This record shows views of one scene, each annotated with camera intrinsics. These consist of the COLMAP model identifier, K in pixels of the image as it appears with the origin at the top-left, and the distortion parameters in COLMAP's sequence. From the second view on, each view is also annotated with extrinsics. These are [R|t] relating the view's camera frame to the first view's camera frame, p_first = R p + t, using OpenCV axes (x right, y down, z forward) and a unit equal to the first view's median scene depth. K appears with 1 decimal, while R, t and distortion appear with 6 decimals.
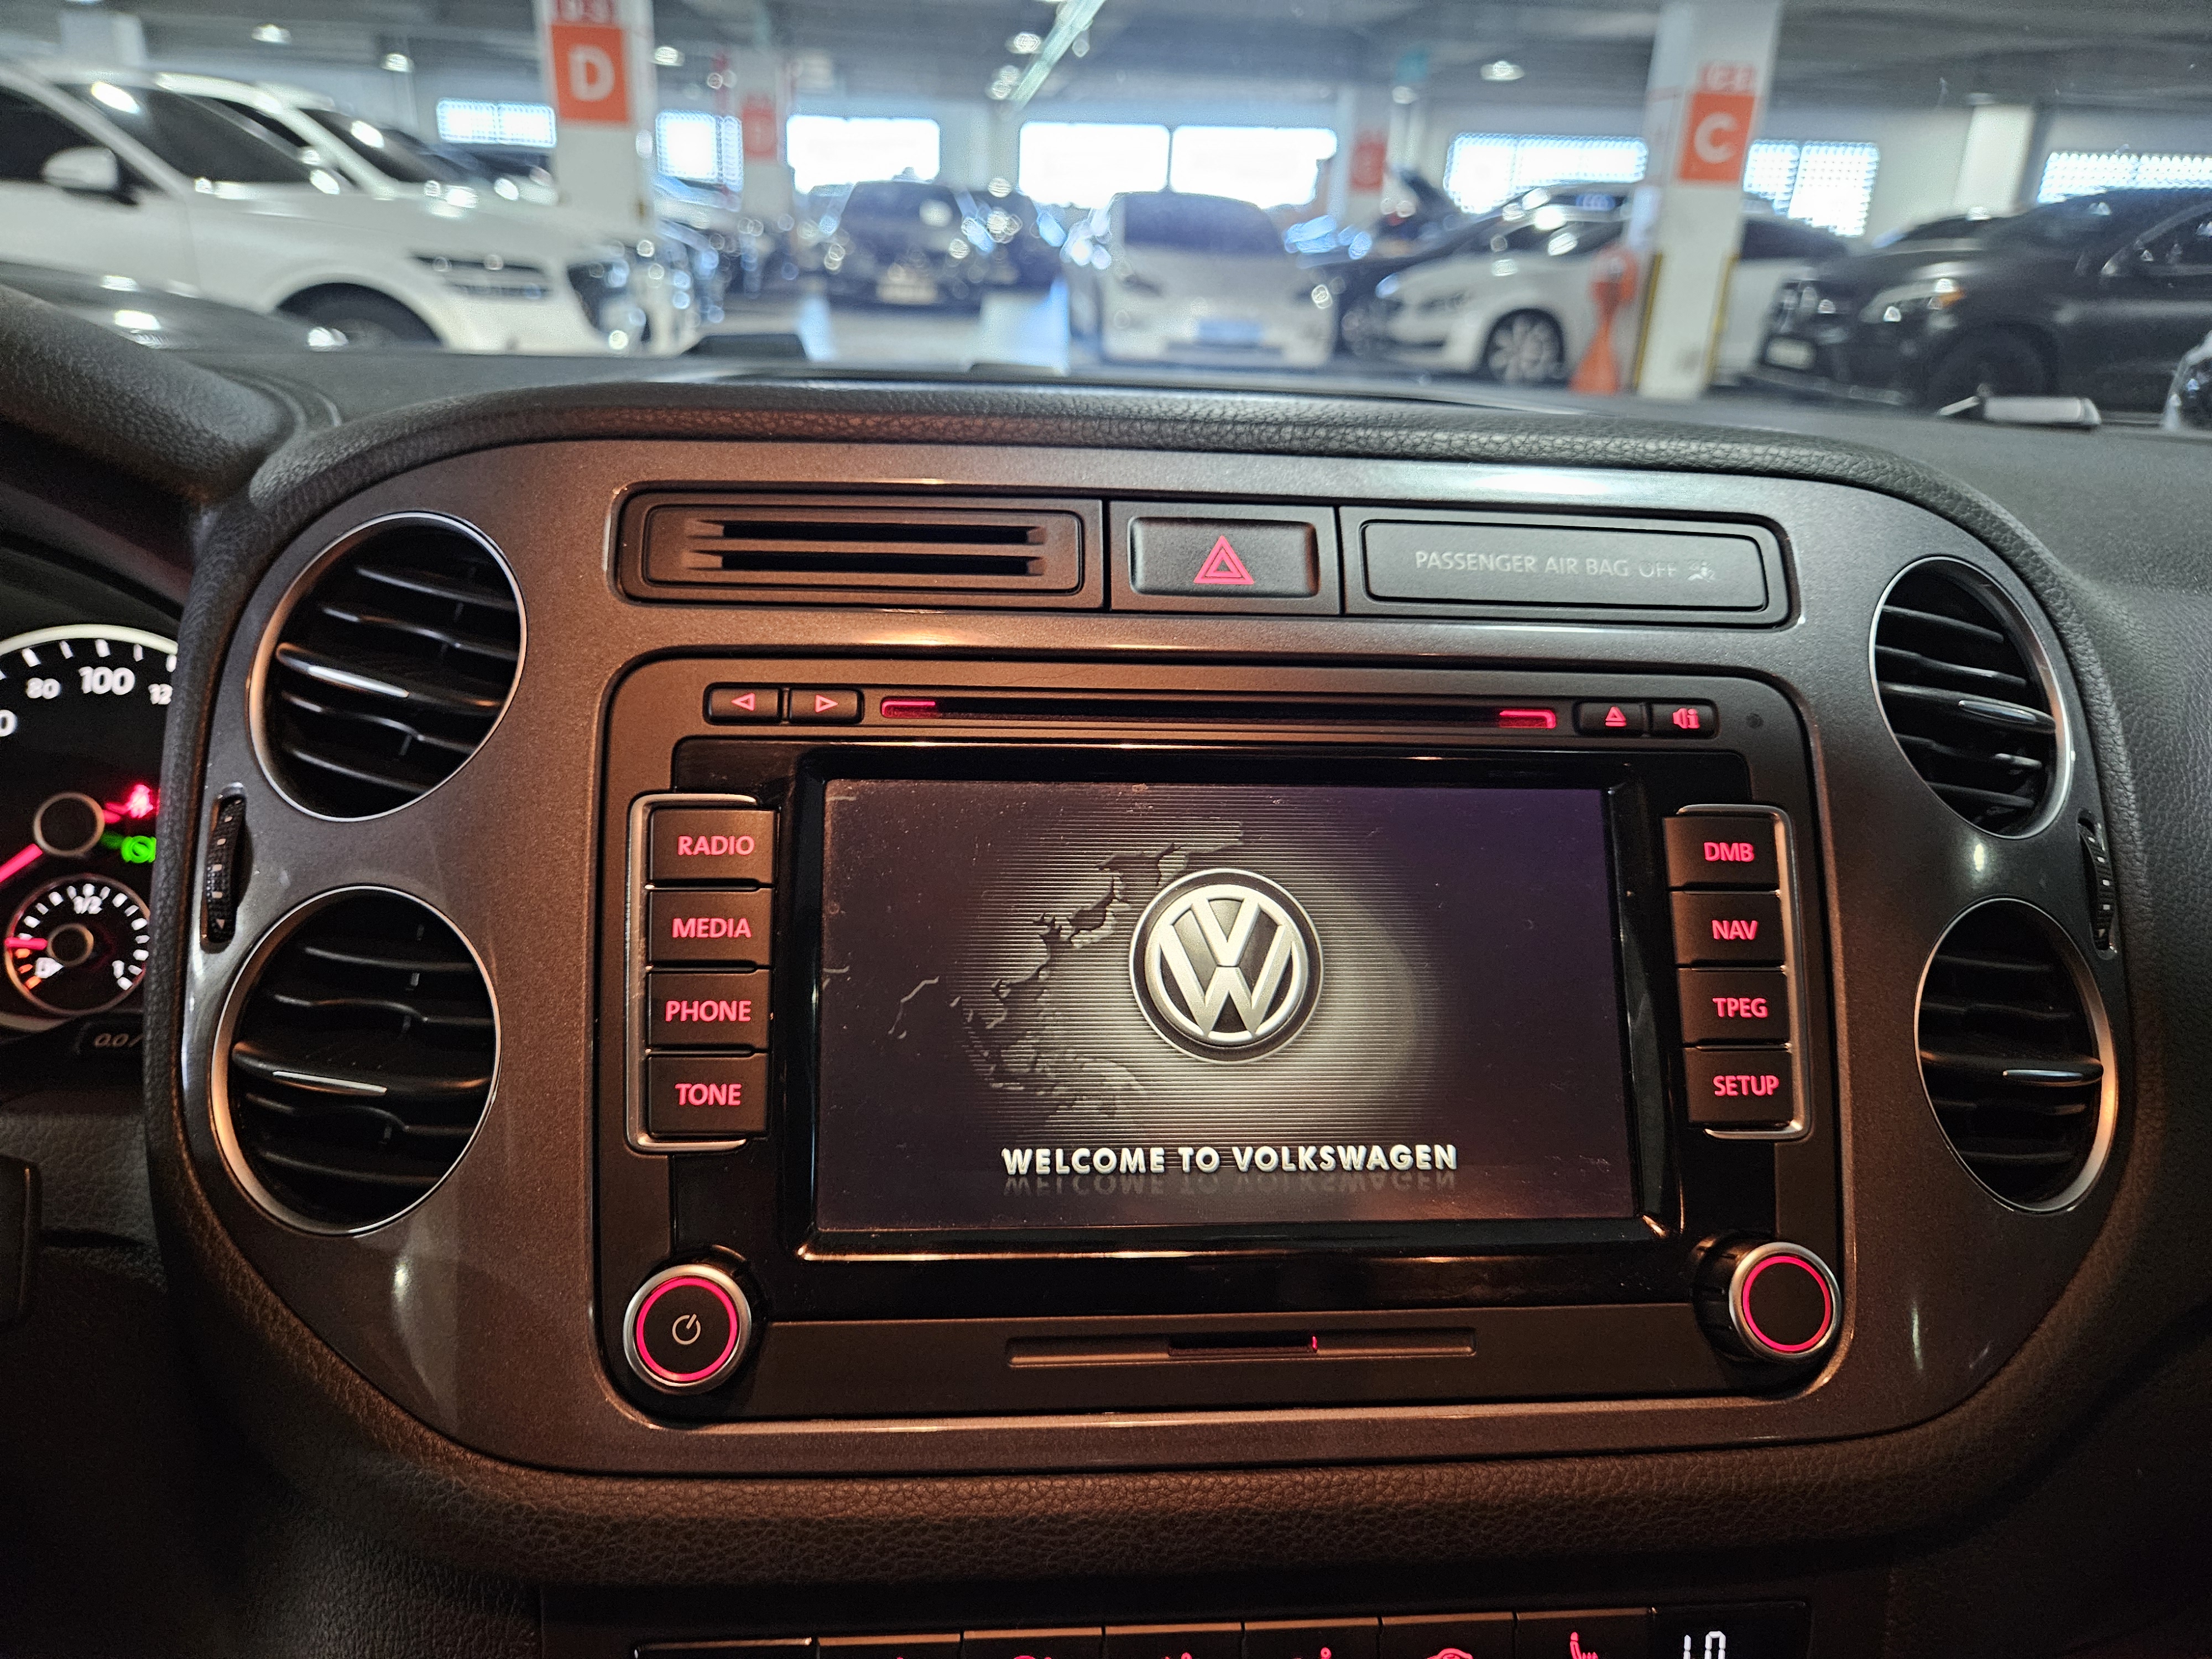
lens RADIAL K [[1507.8, 0, 1090.7], [0, 1507.8, 859.6], [0, 0, 1]] dist [0.070846, -0.064997]
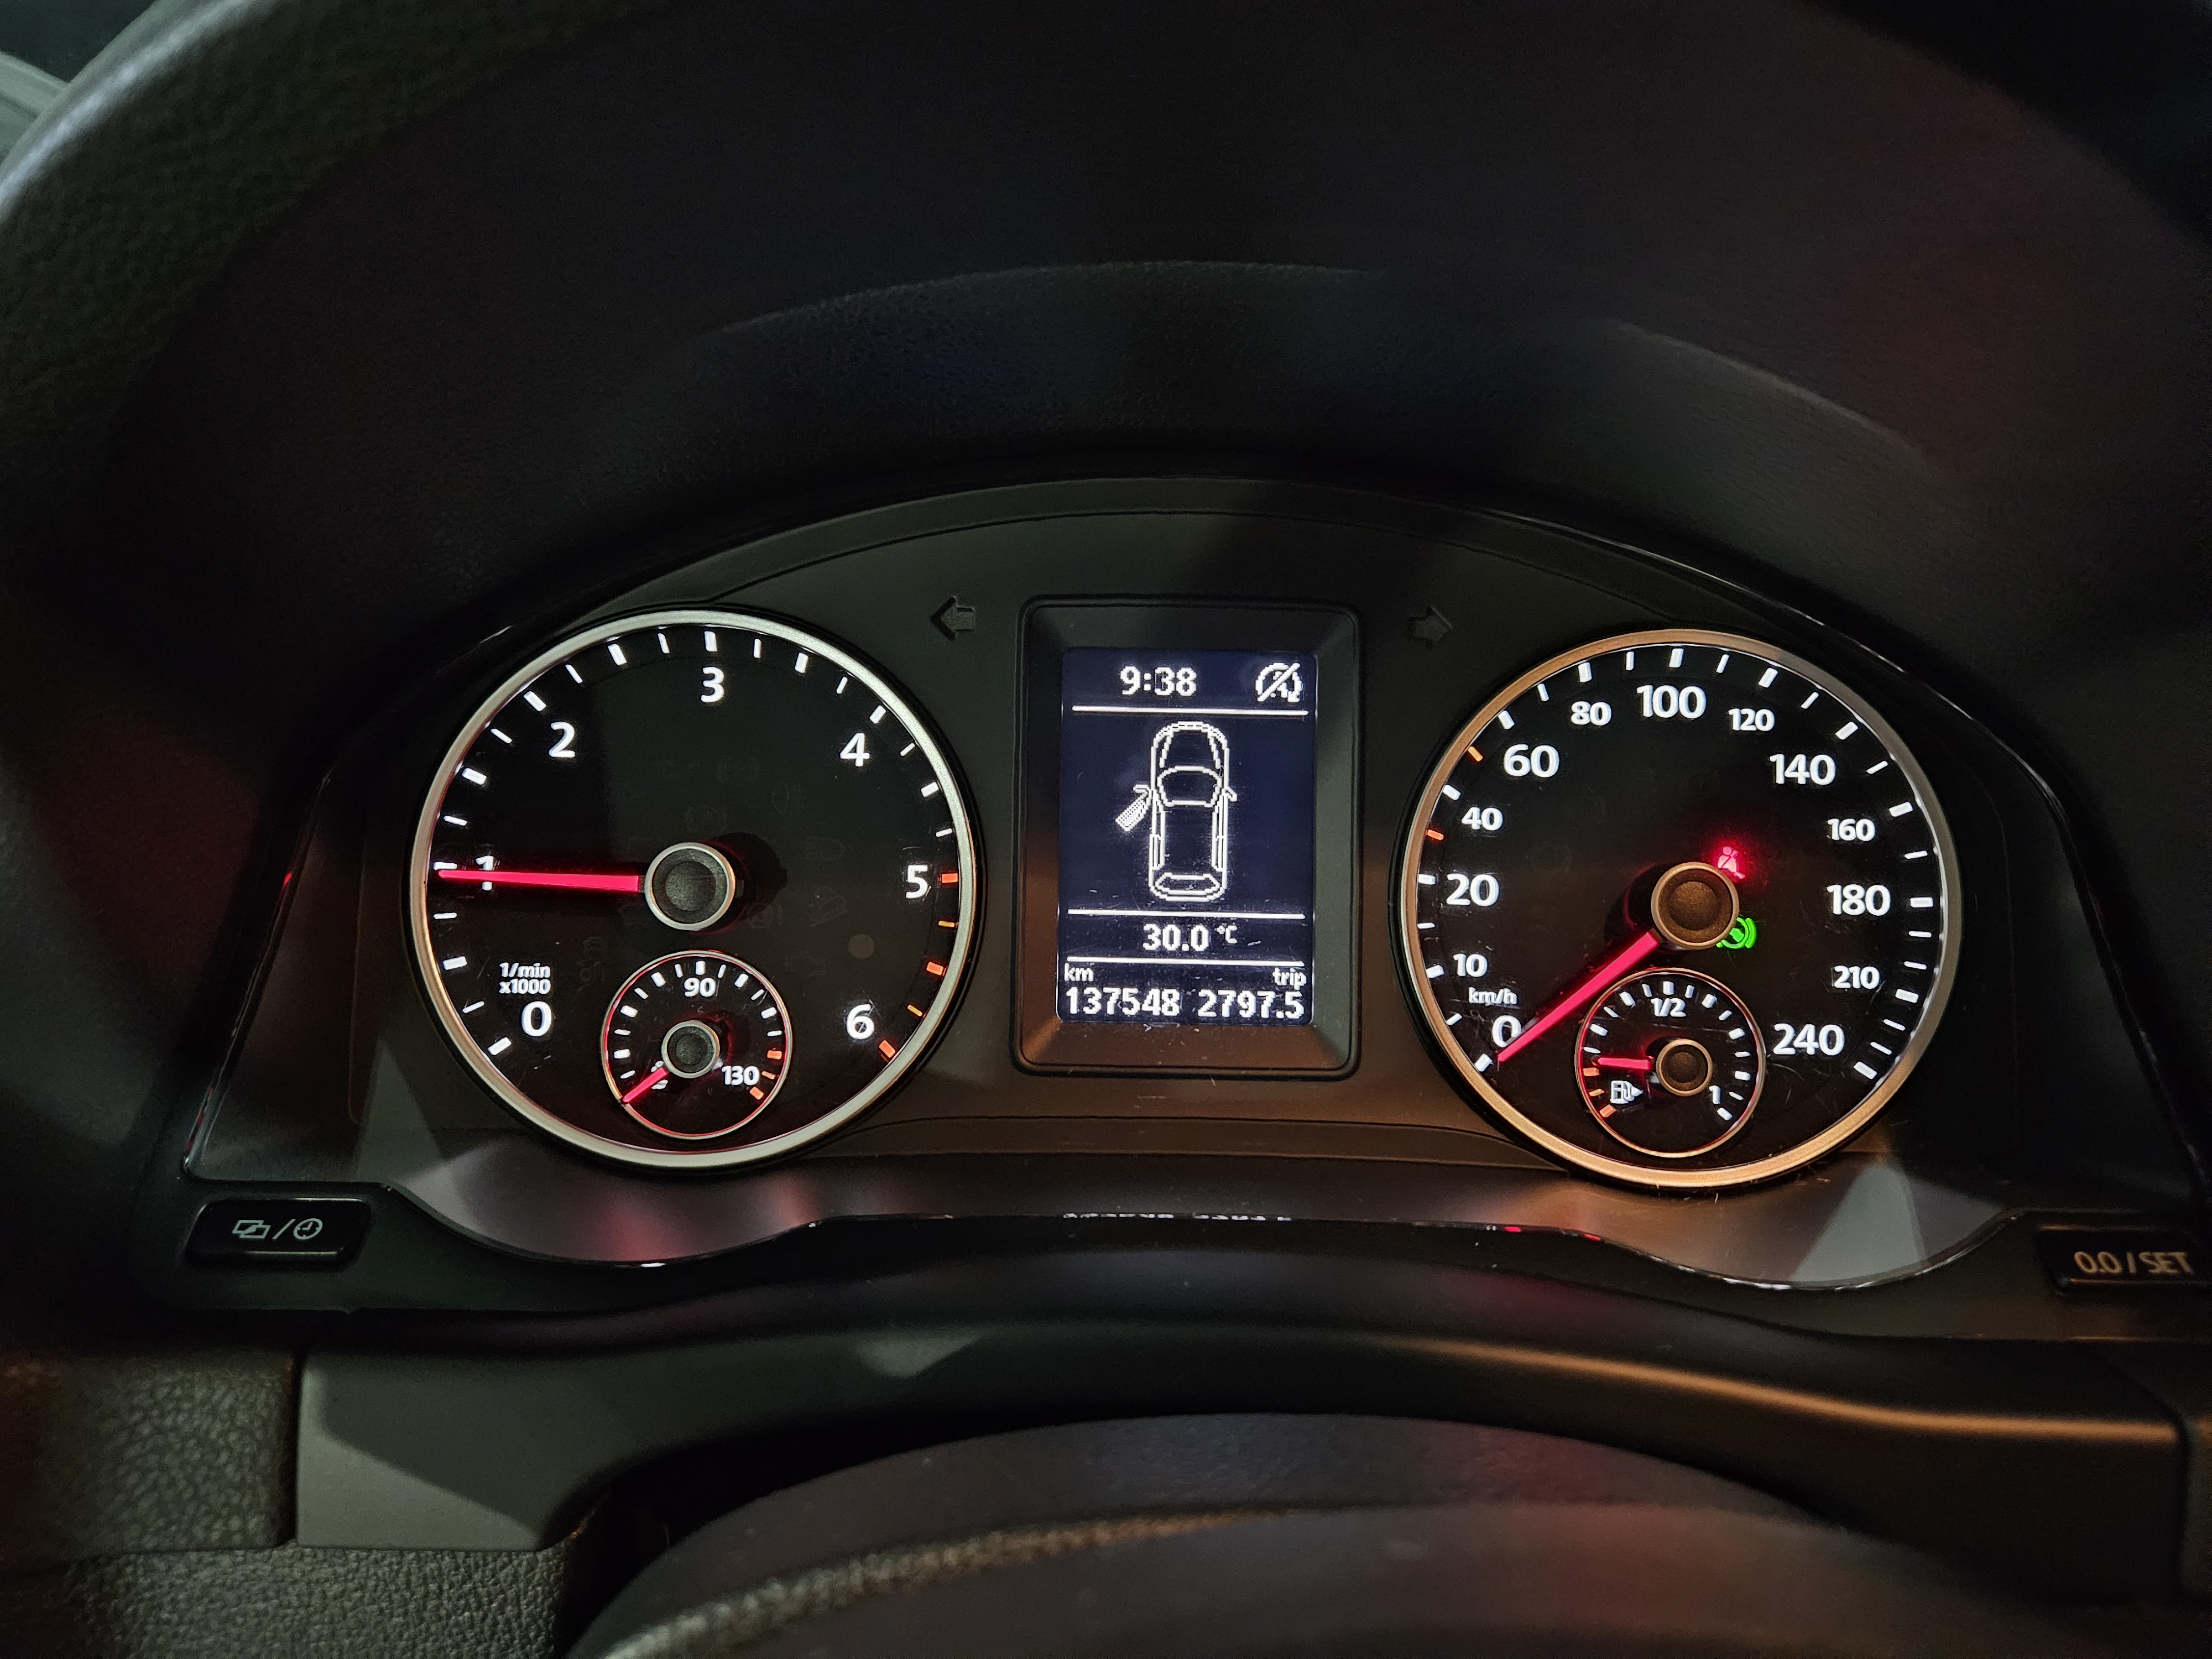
lens RADIAL K [[1507.8, 0, 1092.3], [0, 1507.8, 868.6], [0, 0, 1]] dist [0.070846, -0.064997]
pose [[0.996450, 0.007740, -0.083832, -0.129332], [-0.002059, 0.997707, 0.067650, -0.013012], [0.084163, -0.067237, 0.994181, 0.036219]]
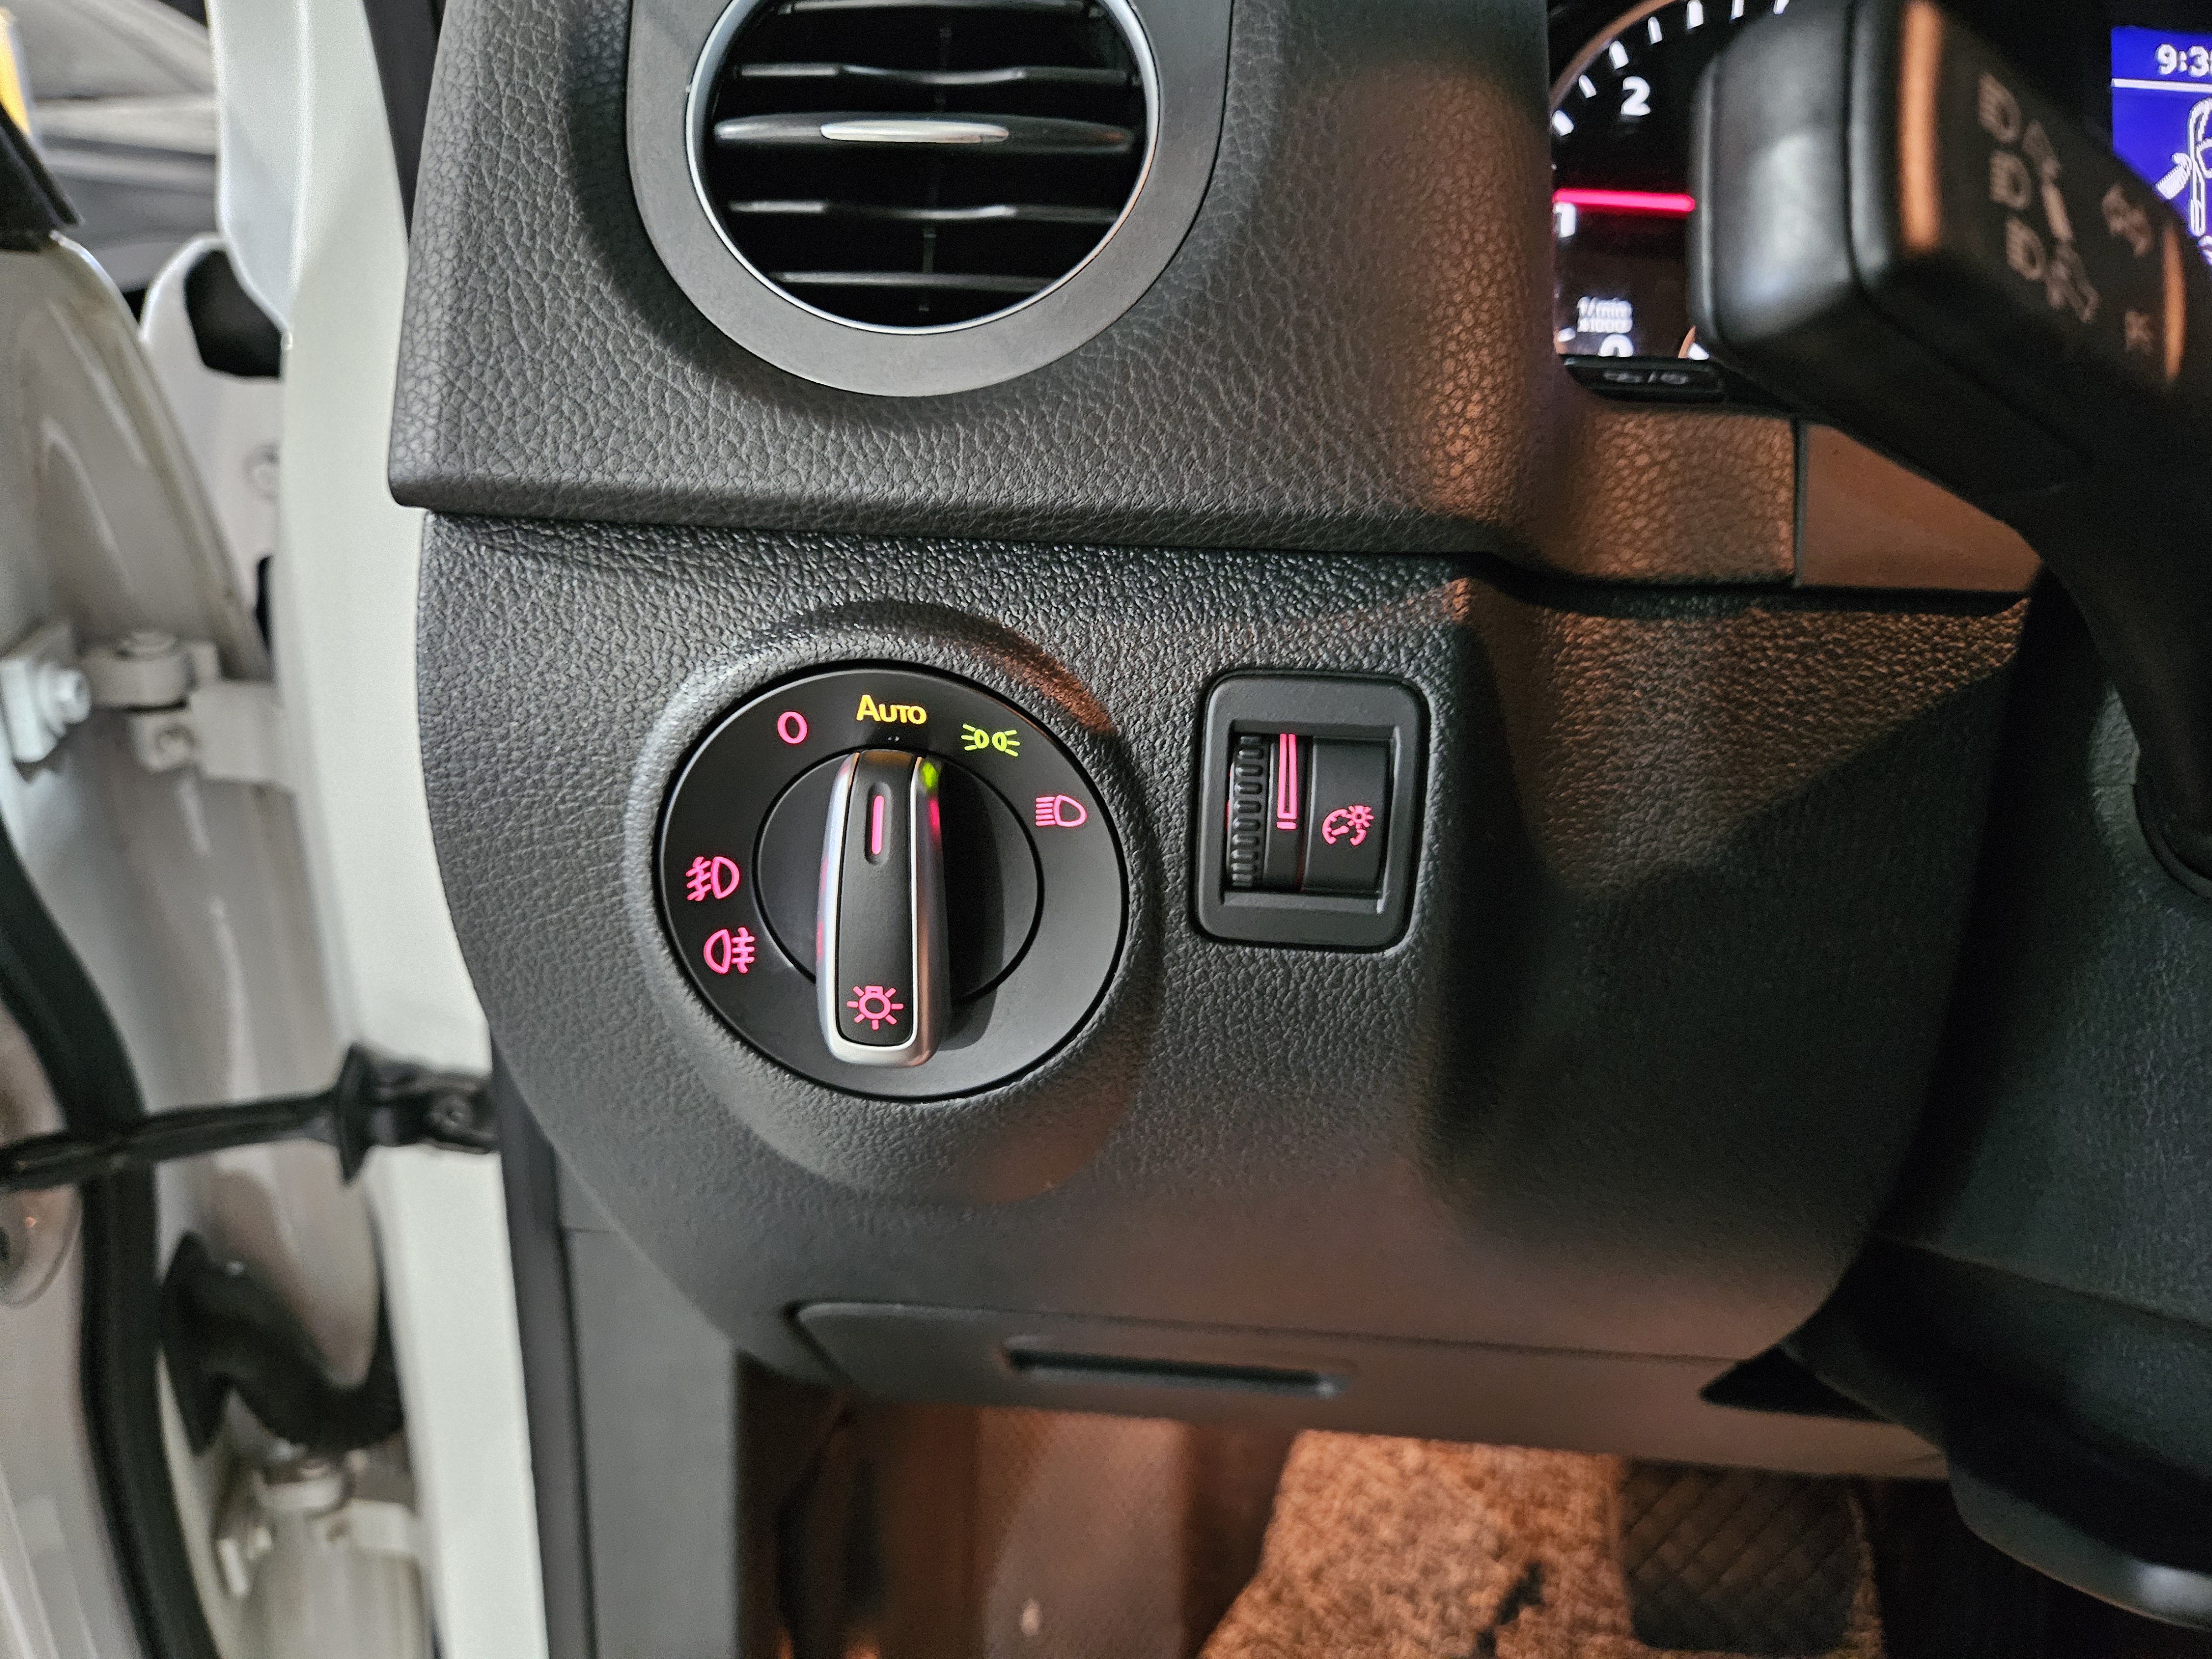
lens RADIAL K [[1507.8, 0, 1086.0], [0, 1507.8, 862.1], [0, 0, 1]] dist [0.070846, -0.064997]
pose [[0.995464, 0.030087, -0.090255, -0.205751], [-0.025314, 0.998243, 0.053565, 0.037712], [0.091708, -0.051037, 0.994477, 0.020662]]
